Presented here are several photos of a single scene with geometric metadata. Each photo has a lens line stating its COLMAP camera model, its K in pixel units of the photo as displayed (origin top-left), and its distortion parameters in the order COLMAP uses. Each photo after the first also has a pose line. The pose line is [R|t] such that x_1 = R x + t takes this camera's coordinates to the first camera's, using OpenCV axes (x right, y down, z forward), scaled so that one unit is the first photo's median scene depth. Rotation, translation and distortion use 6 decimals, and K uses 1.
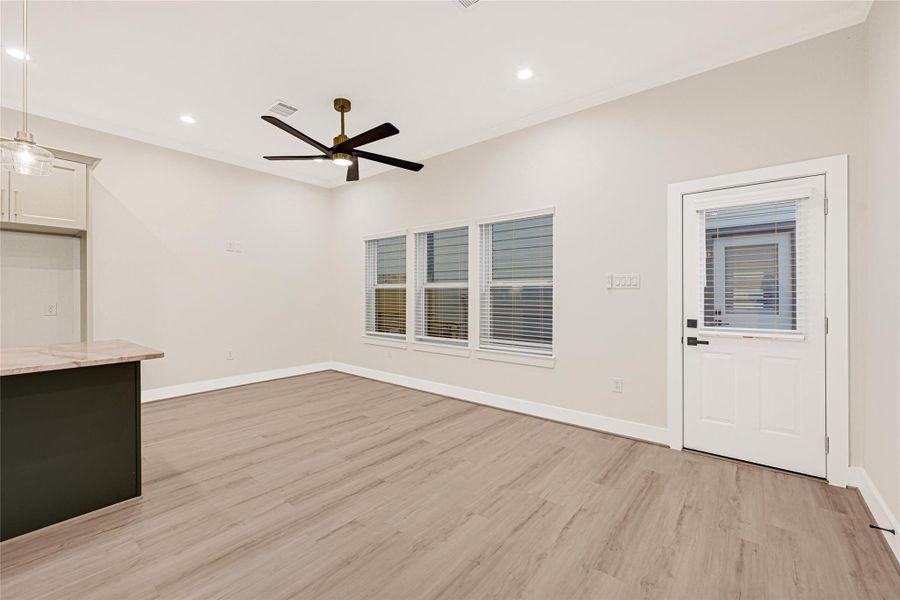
lens RADIAL K [[377.6, 0, 450.0], [0, 377.6, 300.0], [0, 0, 1]] dist [-0.000057, -0.000049]
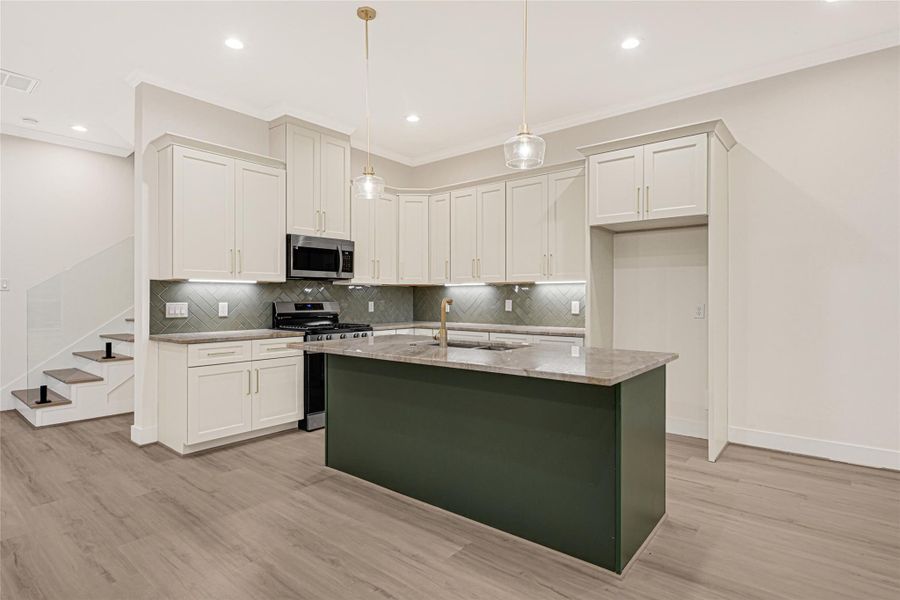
lens RADIAL K [[472.6, 0, 450.0], [0, 472.6, 300.0], [0, 0, 1]] dist [0.001297, 0.000340]
pose [[-0.023772, 0.005806, -0.999701, 0.086909], [-0.005236, 0.999969, 0.005933, -0.008776], [0.999704, 0.005375, -0.023741, 0.703191]]
